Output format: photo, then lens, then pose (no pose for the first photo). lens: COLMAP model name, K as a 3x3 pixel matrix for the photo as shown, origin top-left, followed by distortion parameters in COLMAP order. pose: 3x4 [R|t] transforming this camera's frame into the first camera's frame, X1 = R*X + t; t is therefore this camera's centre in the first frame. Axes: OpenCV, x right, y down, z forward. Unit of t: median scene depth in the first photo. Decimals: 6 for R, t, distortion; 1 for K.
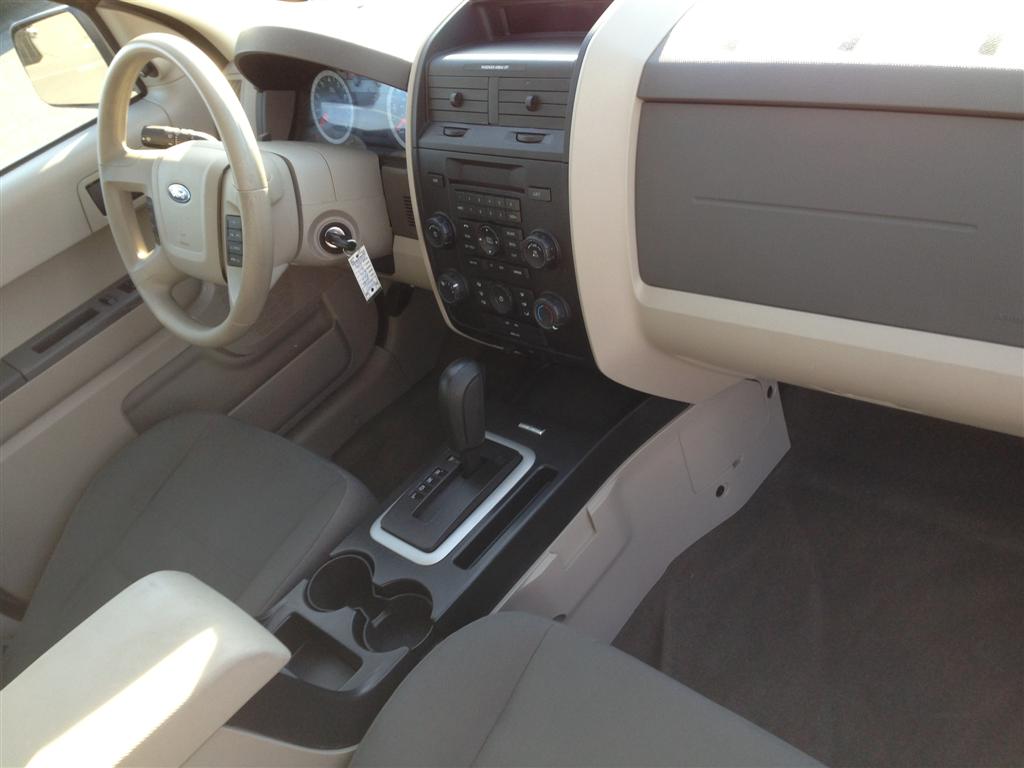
lens RADIAL K [[918.2, 0, 518.6], [0, 918.2, 386.3], [0, 0, 1]] dist [0.137931, -0.220289]
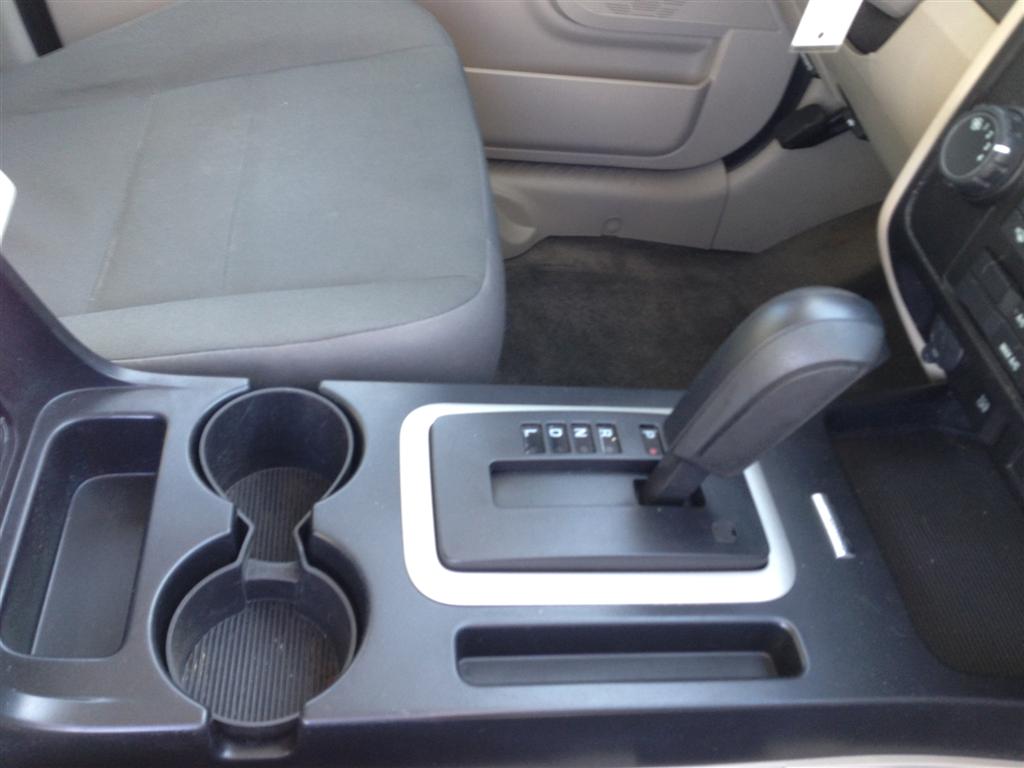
lens RADIAL K [[918.2, 0, 518.6], [0, 918.2, 386.3], [0, 0, 1]] dist [0.137931, -0.220289]
pose [[0.652770, 0.743956, -0.142902, -0.066914], [-0.705374, 0.665692, 0.243518, -0.000401], [0.276295, -0.058162, 0.959311, 0.546697]]
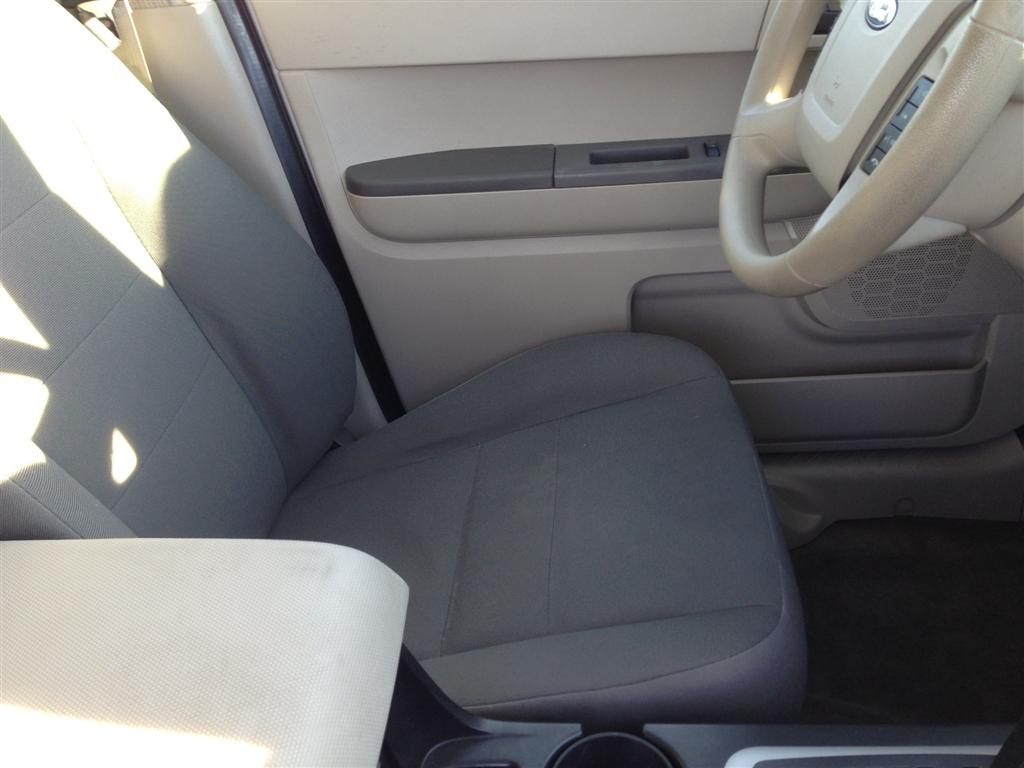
lens RADIAL K [[932.4, 0, 512.0], [0, 932.4, 384.0], [0, 0, 1]] dist [0.139608, -0.237604]
pose [[0.610616, 0.604139, -0.512019, -0.087715], [-0.570360, 0.784036, 0.244904, -0.053596], [0.549397, 0.142493, 0.823322, 0.464823]]
